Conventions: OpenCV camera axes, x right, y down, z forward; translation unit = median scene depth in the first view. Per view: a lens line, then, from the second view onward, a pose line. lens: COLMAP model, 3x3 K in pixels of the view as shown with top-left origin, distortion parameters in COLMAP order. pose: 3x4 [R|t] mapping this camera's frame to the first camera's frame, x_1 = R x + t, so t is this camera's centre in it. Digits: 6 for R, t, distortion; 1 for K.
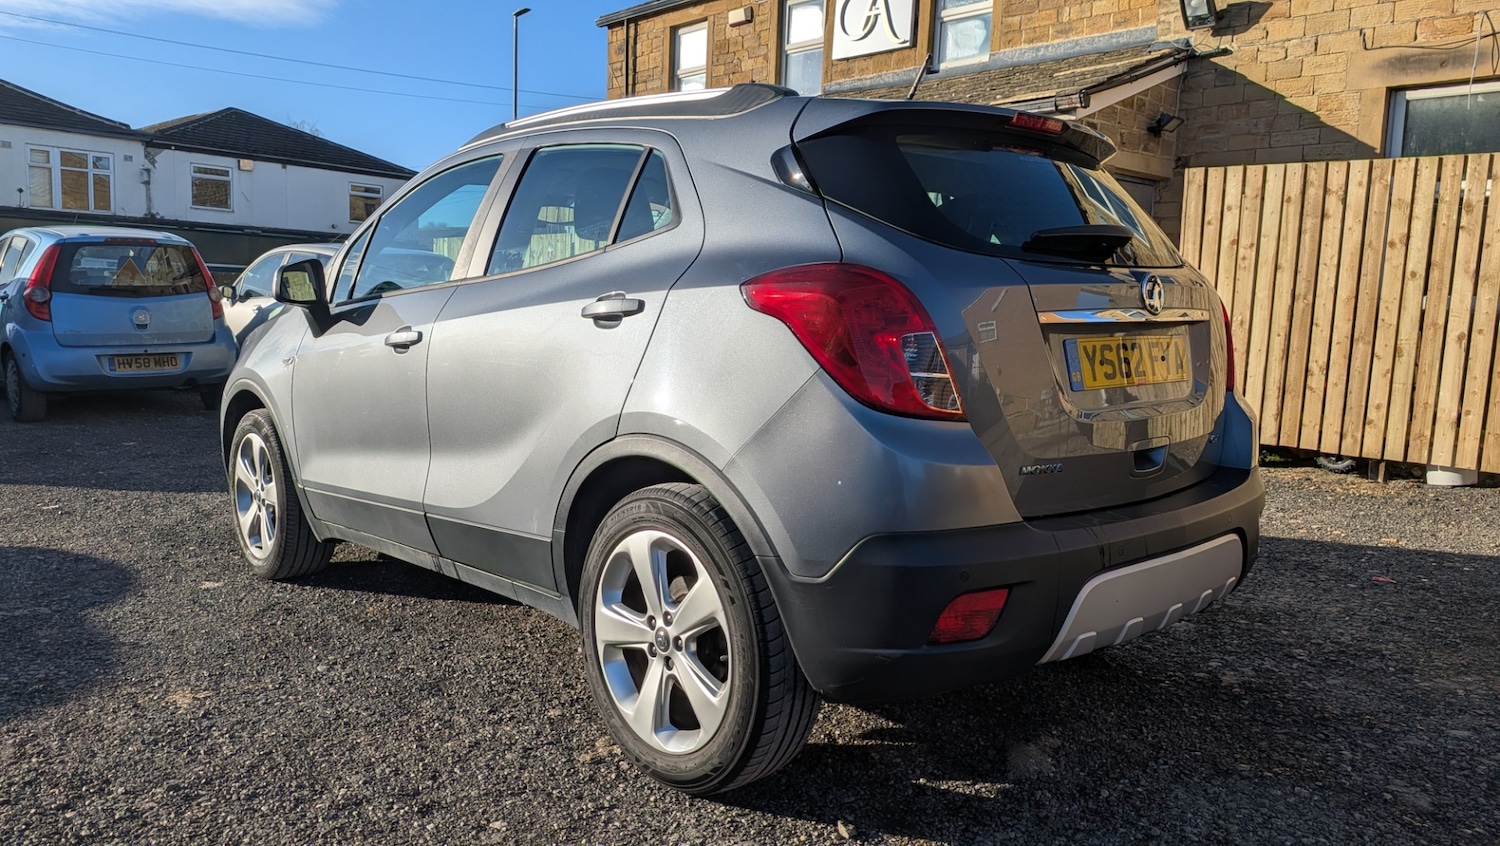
lens RADIAL K [[1073.8, 0, 761.0], [0, 1073.8, 422.5], [0, 0, 1]] dist [-0.011064, -0.006187]
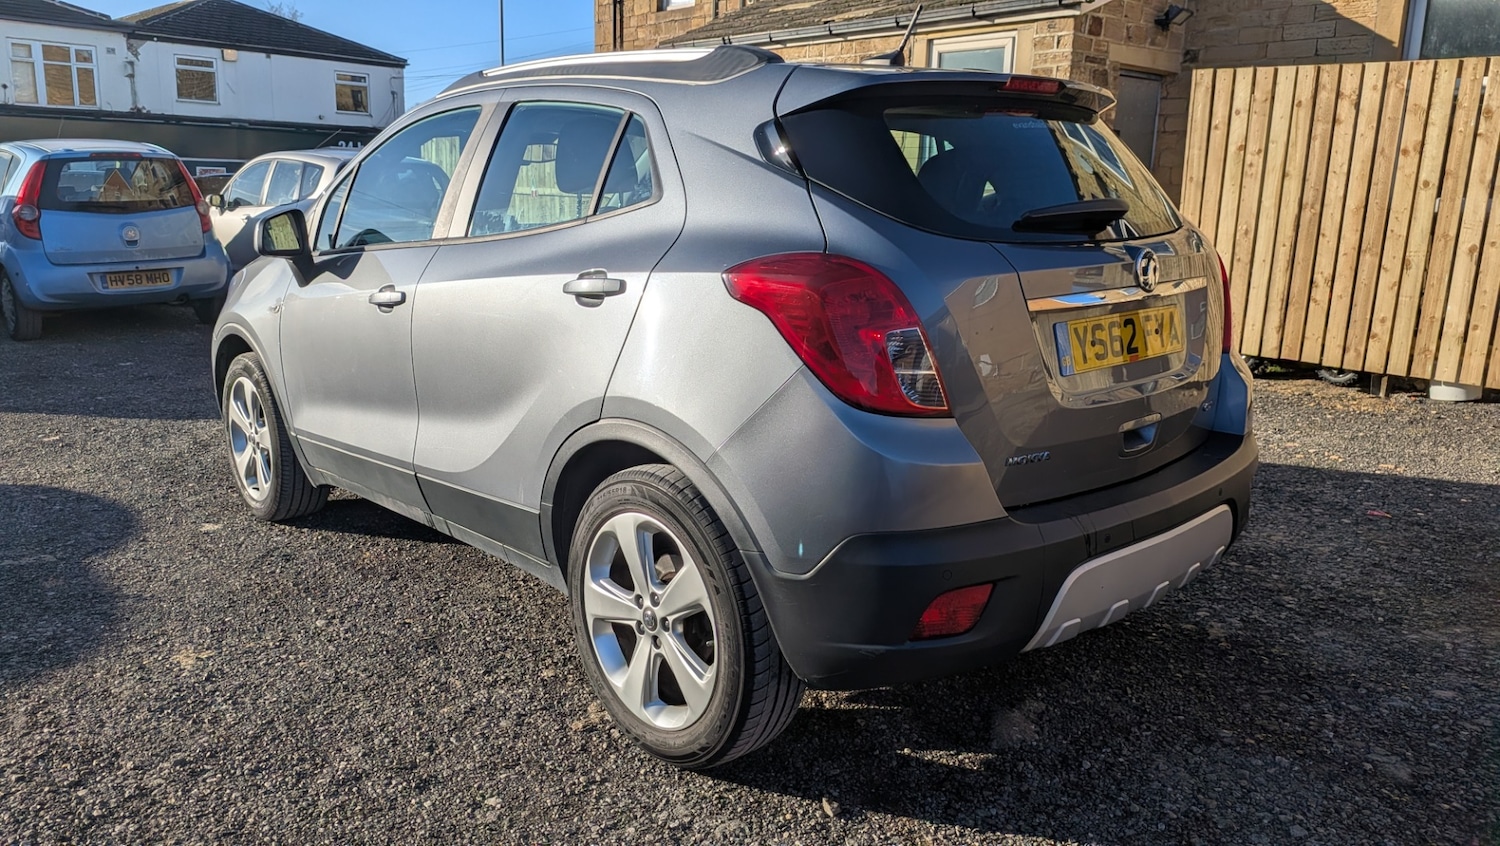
lens RADIAL K [[1075.3, 0, 736.2], [0, 1075.3, 410.4], [0, 0, 1]] dist [-0.006017, -0.013414]
pose [[0.999768, -0.006589, -0.020507, 0.010072], [0.008500, 0.995486, 0.094532, -0.076836], [0.019791, -0.094684, 0.995311, 0.009163]]
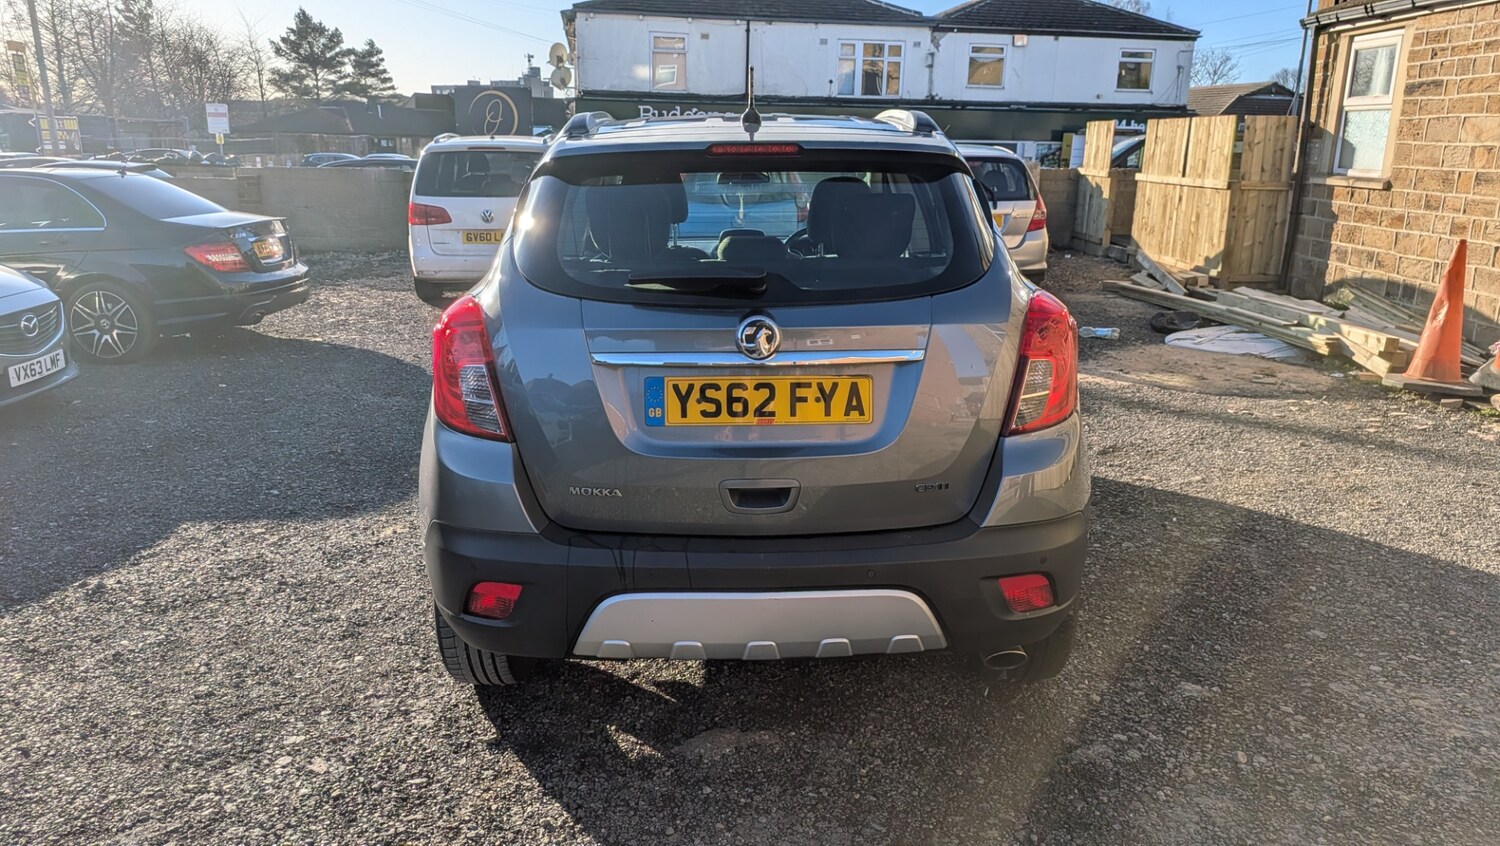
lens RADIAL K [[1098.9, 0, 755.2], [0, 1098.9, 432.8], [0, 0, 1]] dist [0.014148, -0.045091]
pose [[0.749106, 0.144795, -0.646432, 0.902440], [-0.061256, 0.986780, 0.150044, -0.161465], [0.659612, -0.072801, 0.748072, 0.192871]]
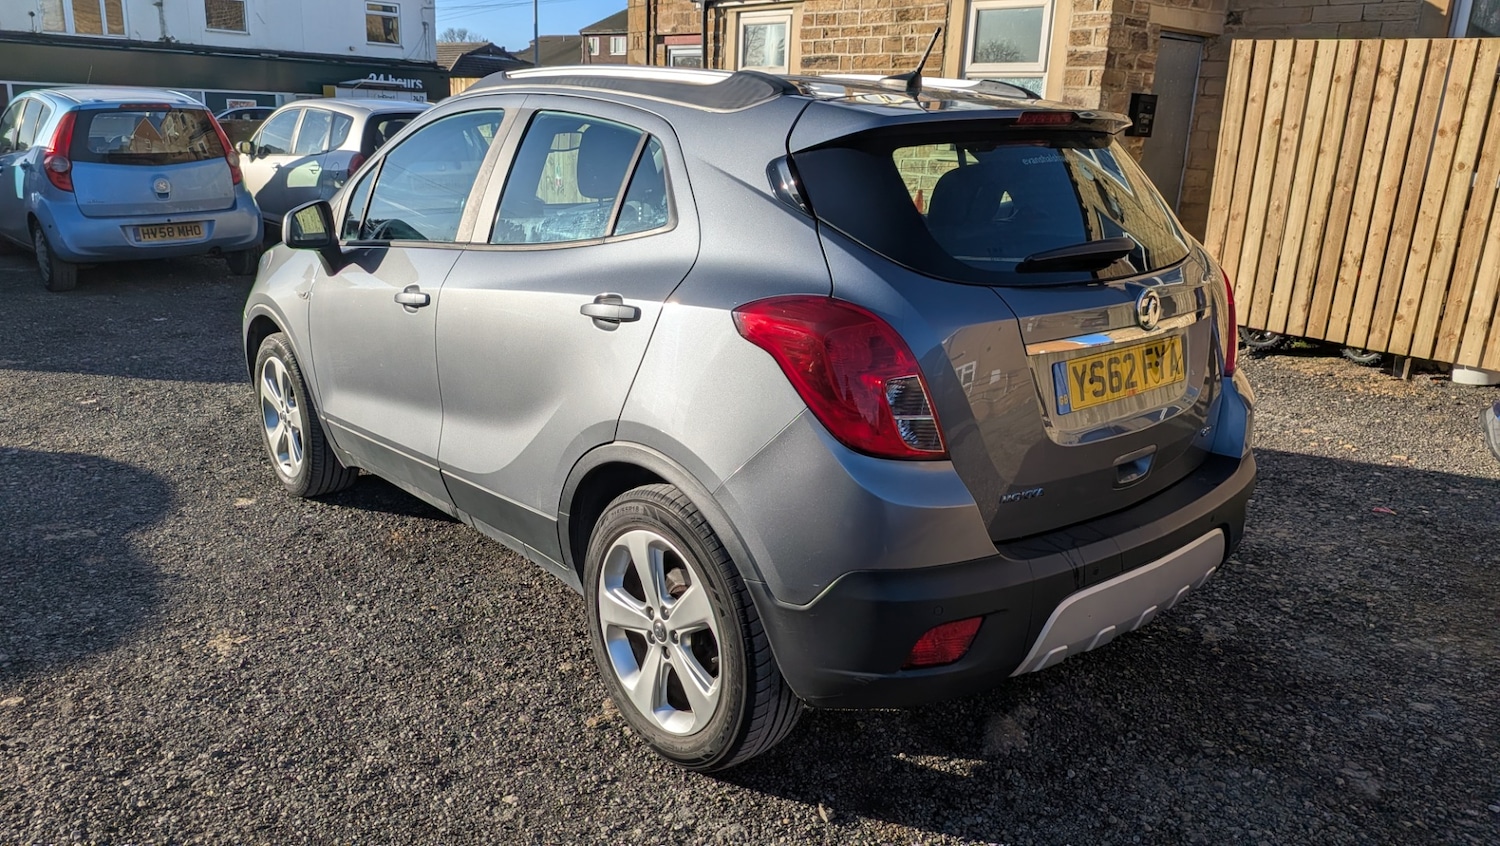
lens RADIAL K [[1072.5, 0, 756.5], [0, 1072.5, 428.8], [0, 0, 1]] dist [0.006528, -0.031019]
pose [[0.999406, 0.014144, -0.031432, 0.029923], [-0.008681, 0.985816, 0.167606, -0.151129], [0.033357, -0.167234, 0.985353, -0.011729]]
